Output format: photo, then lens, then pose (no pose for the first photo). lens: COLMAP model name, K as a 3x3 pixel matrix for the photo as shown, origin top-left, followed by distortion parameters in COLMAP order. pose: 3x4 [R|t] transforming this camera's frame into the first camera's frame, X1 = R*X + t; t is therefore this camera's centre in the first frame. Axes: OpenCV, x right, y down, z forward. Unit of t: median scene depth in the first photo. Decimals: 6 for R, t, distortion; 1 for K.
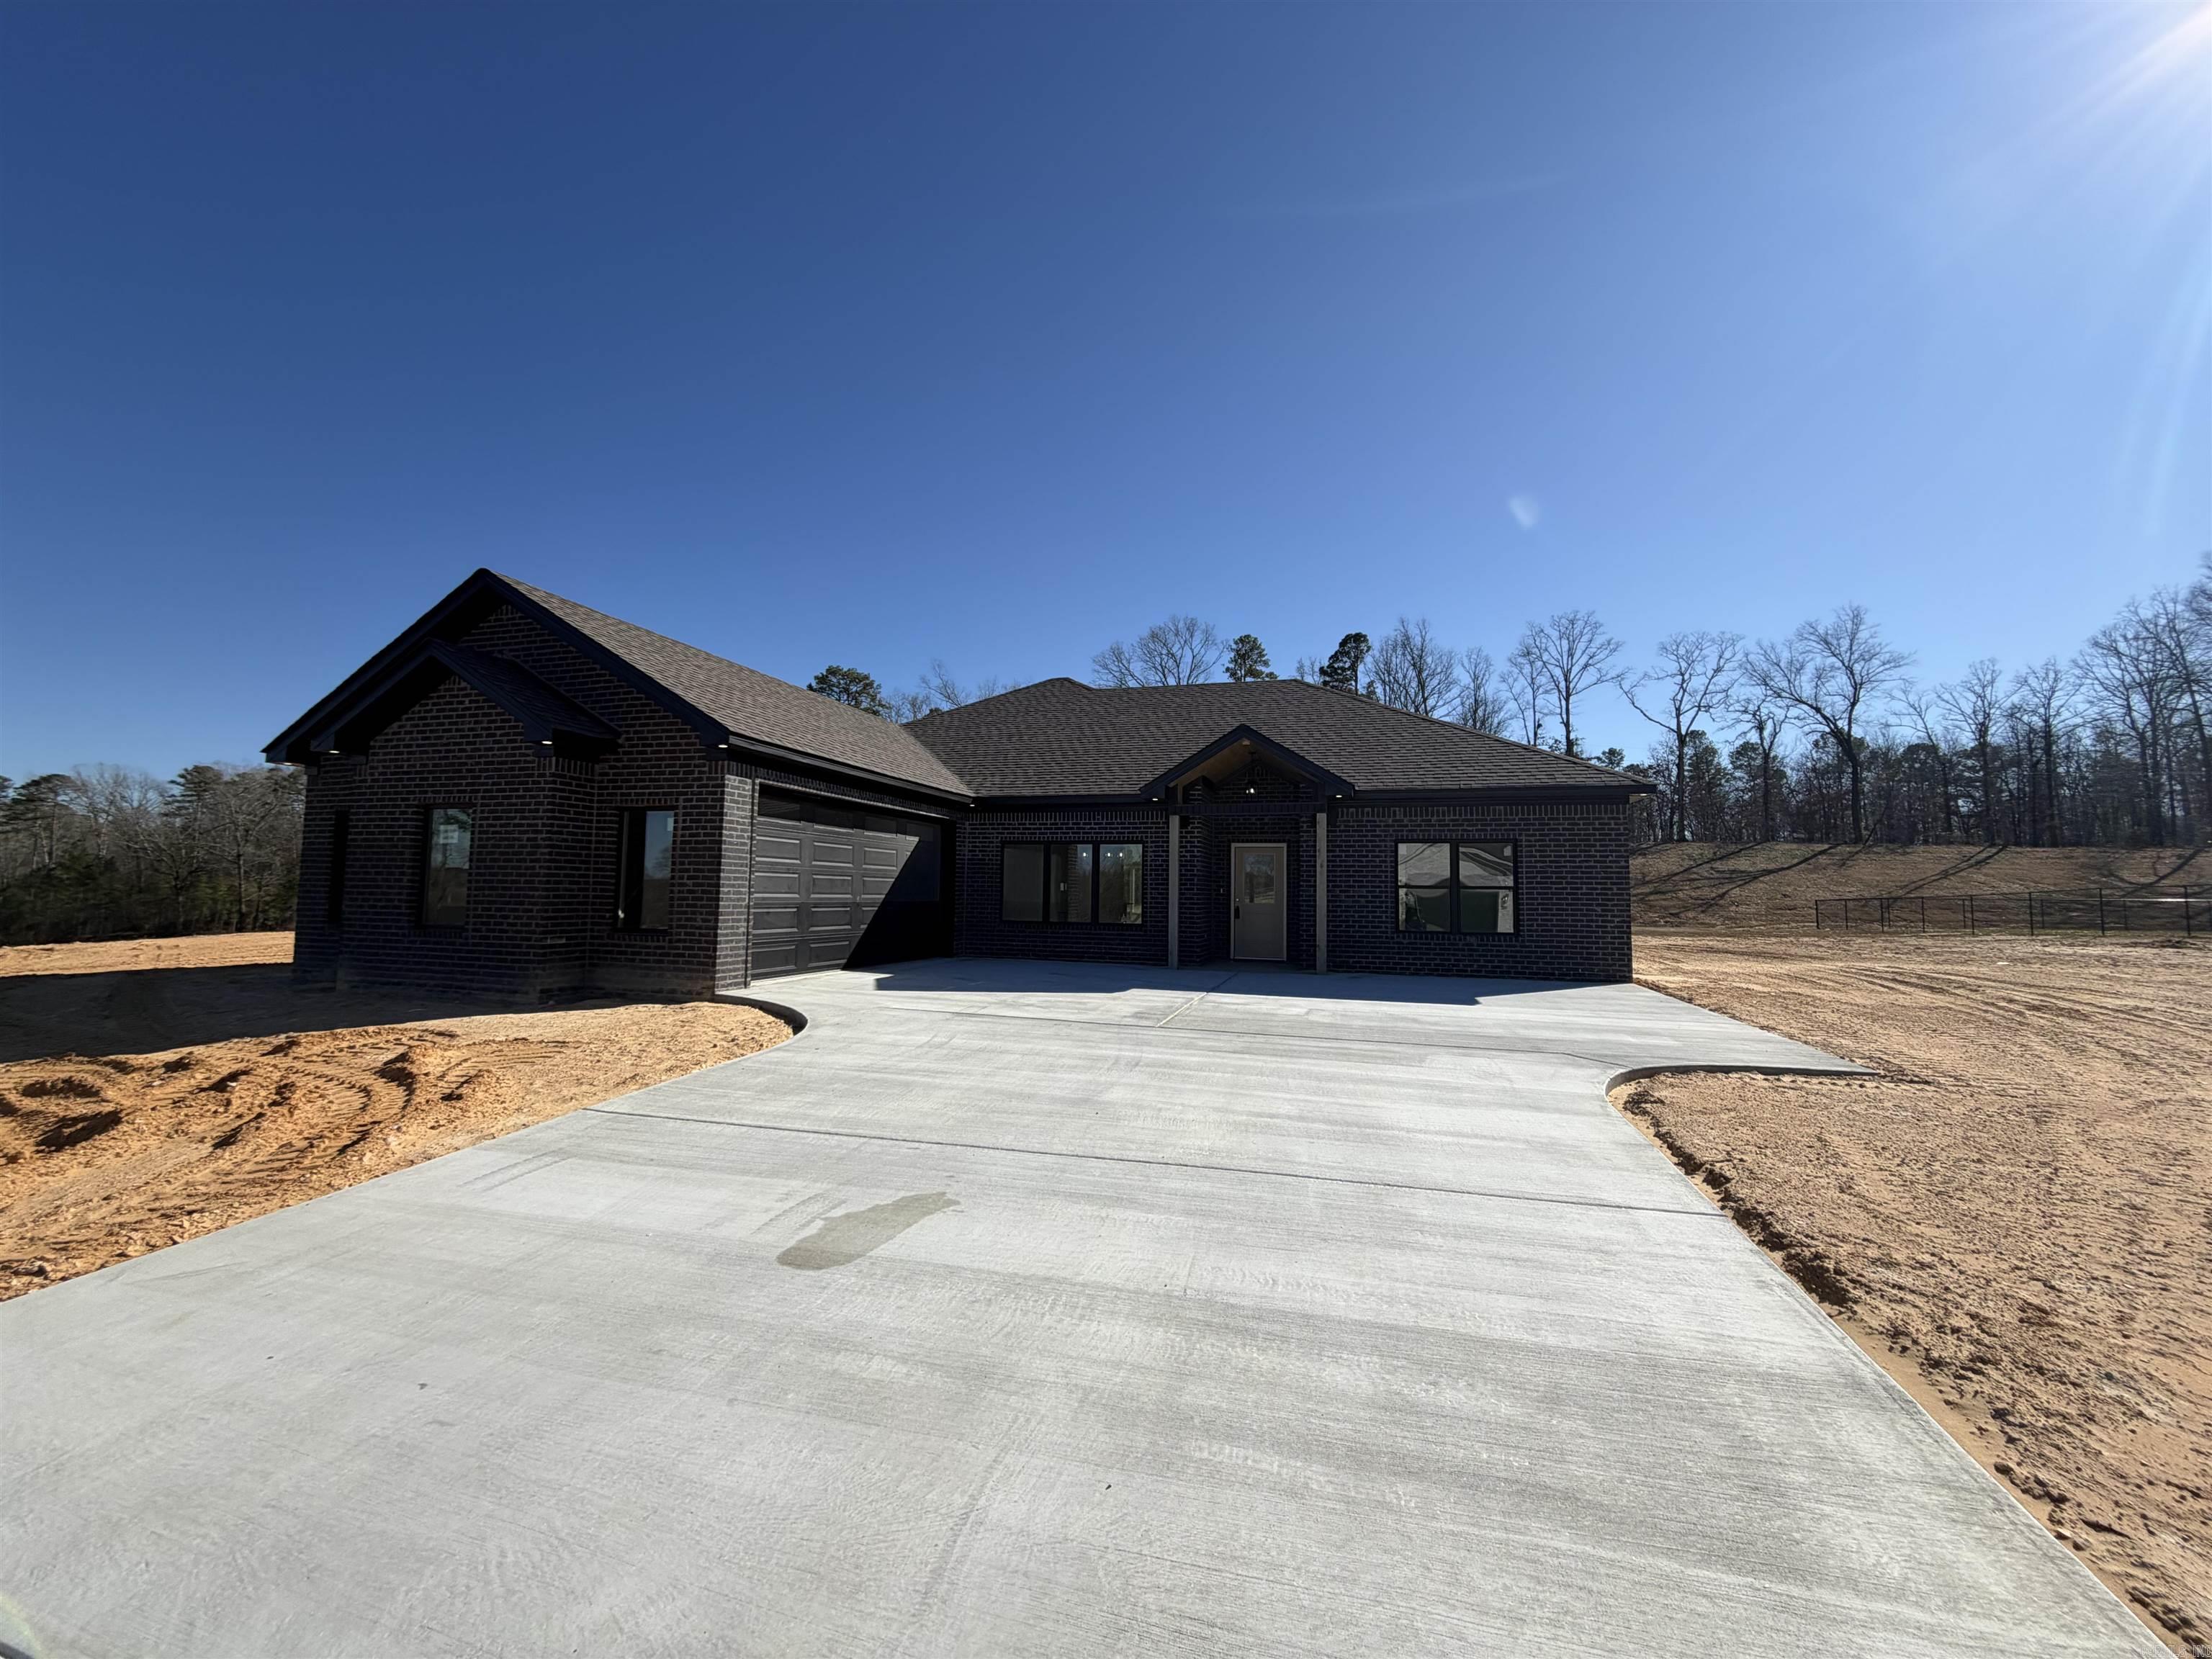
lens RADIAL K [[879.6, 0, 1101.9], [0, 879.6, 833.3], [0, 0, 1]] dist [-0.001074, -0.000001]
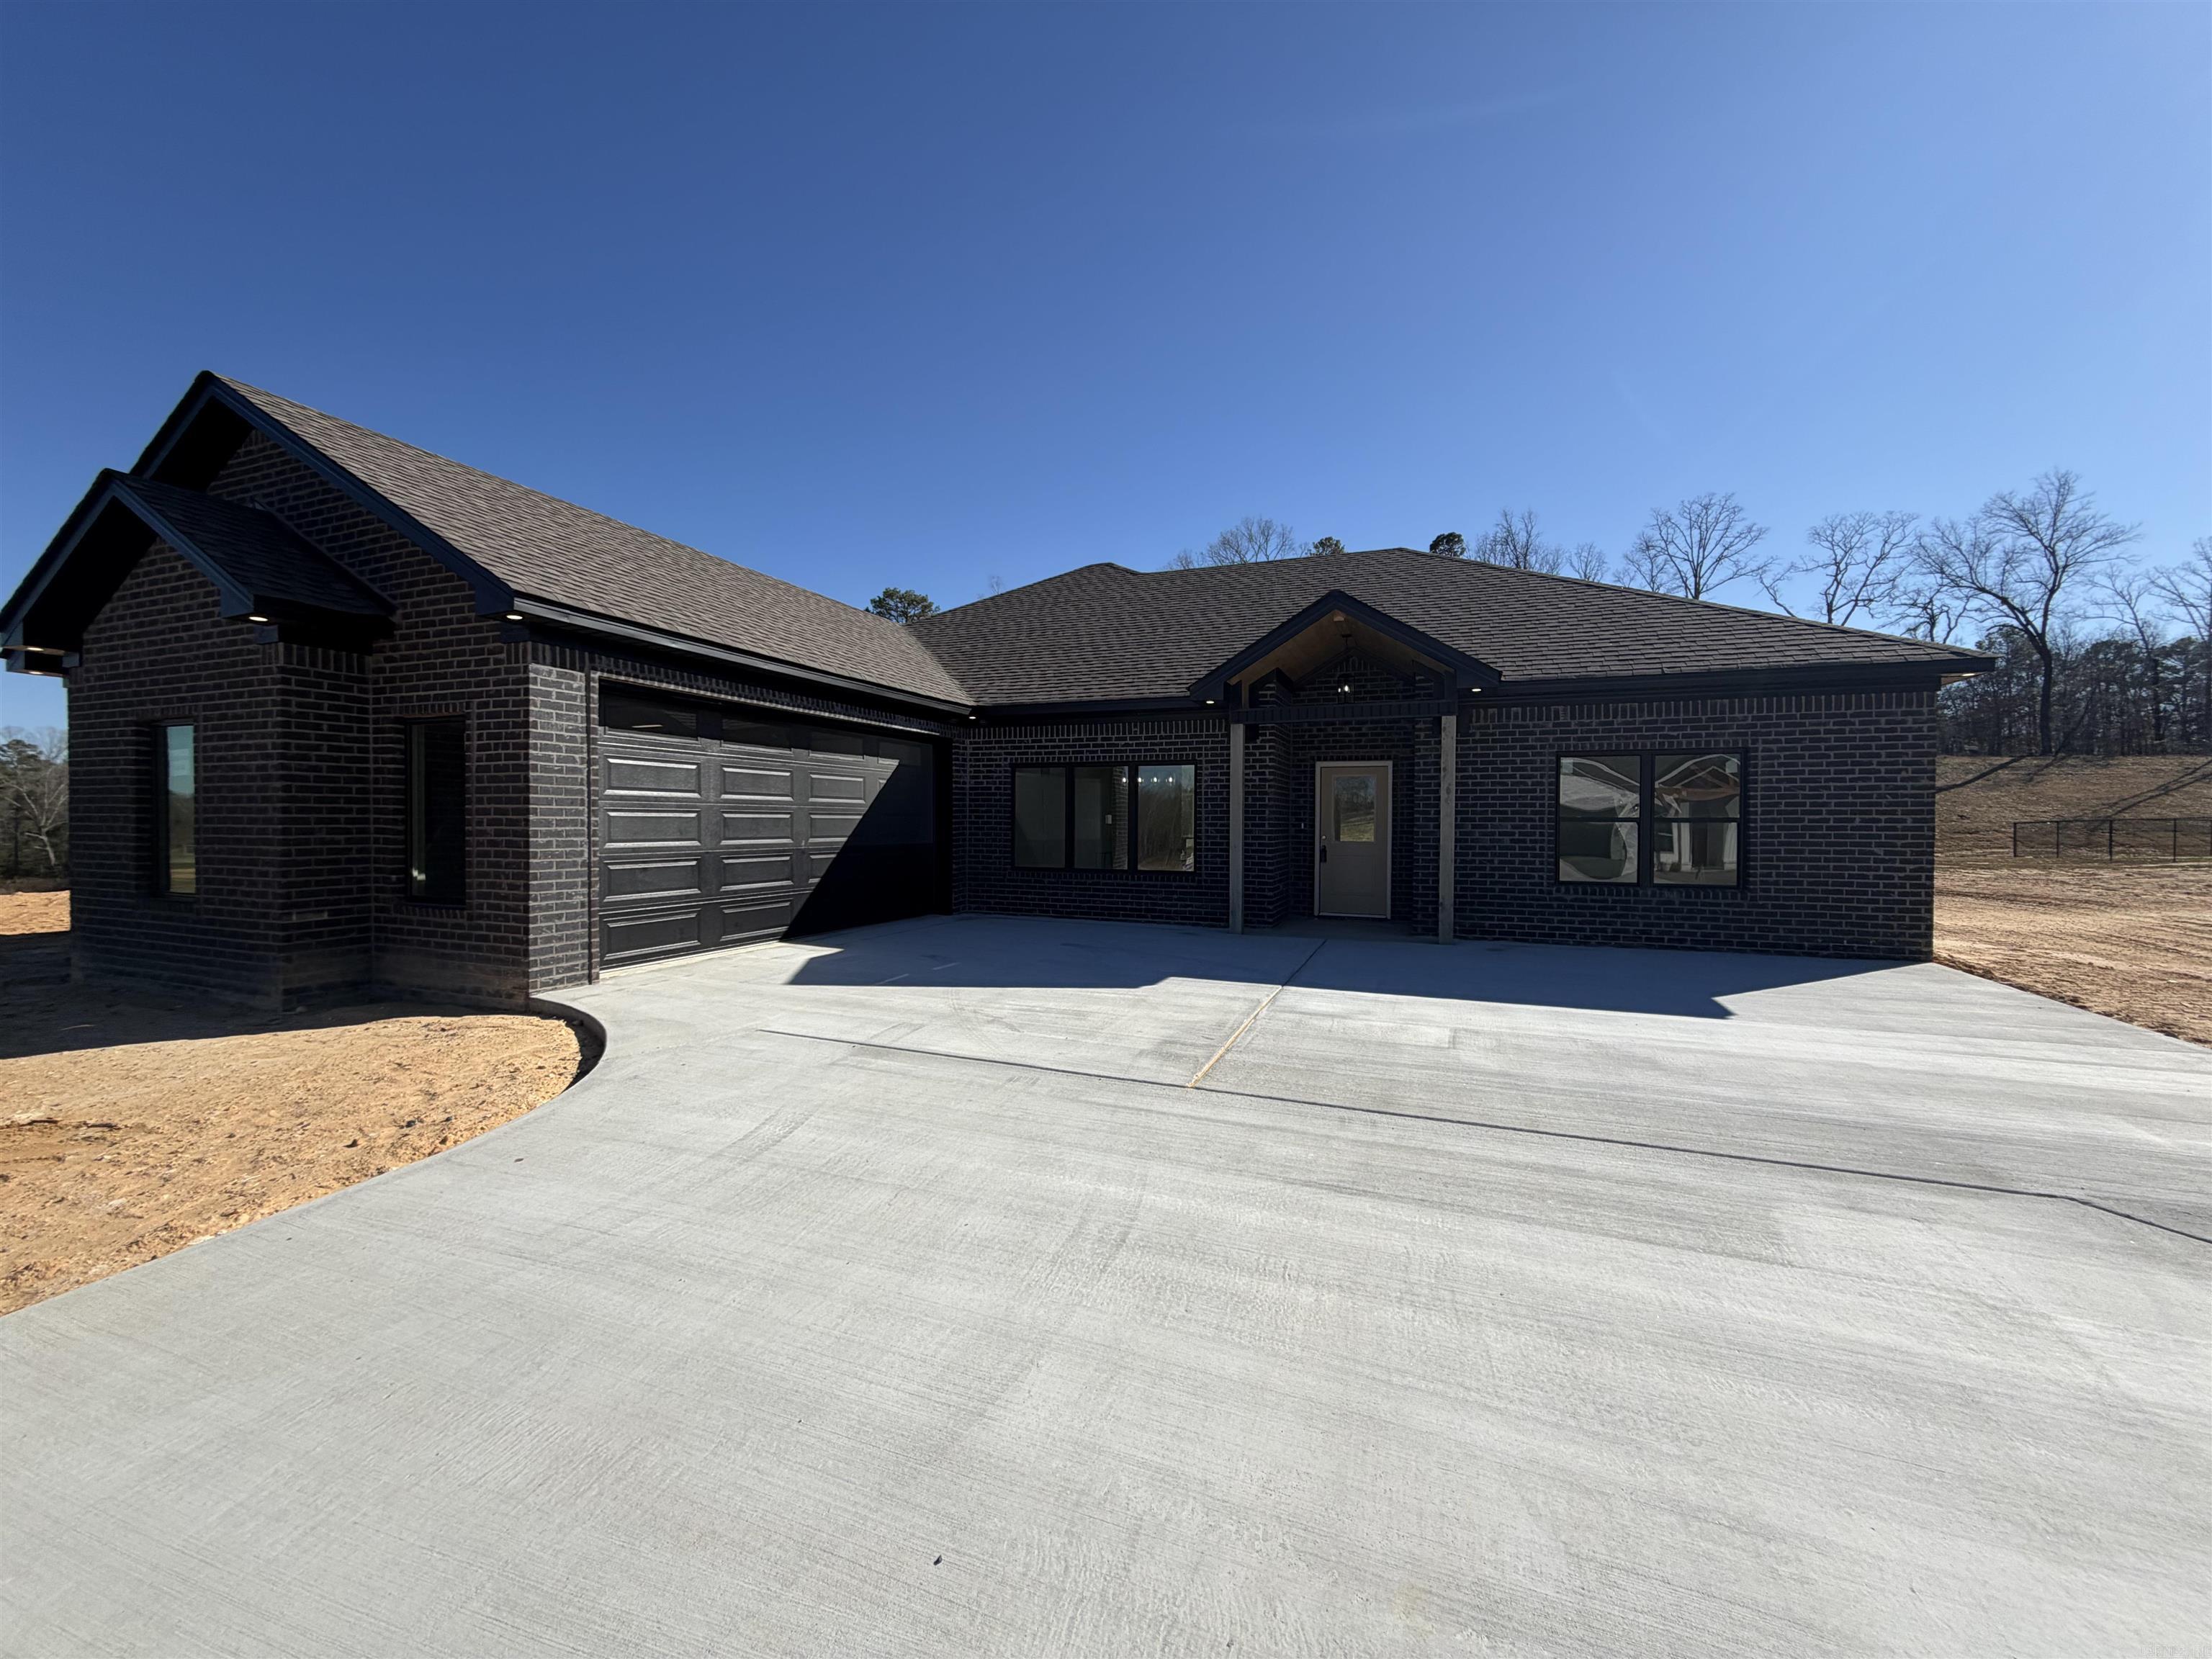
lens RADIAL K [[879.6, 0, 1101.9], [0, 879.6, 833.3], [0, 0, 1]] dist [-0.001074, -0.000001]
pose [[0.996338, -0.008970, -0.085034, 0.029448], [0.016016, 0.996459, 0.082537, 0.007247], [0.083993, -0.083596, 0.992954, 0.241354]]
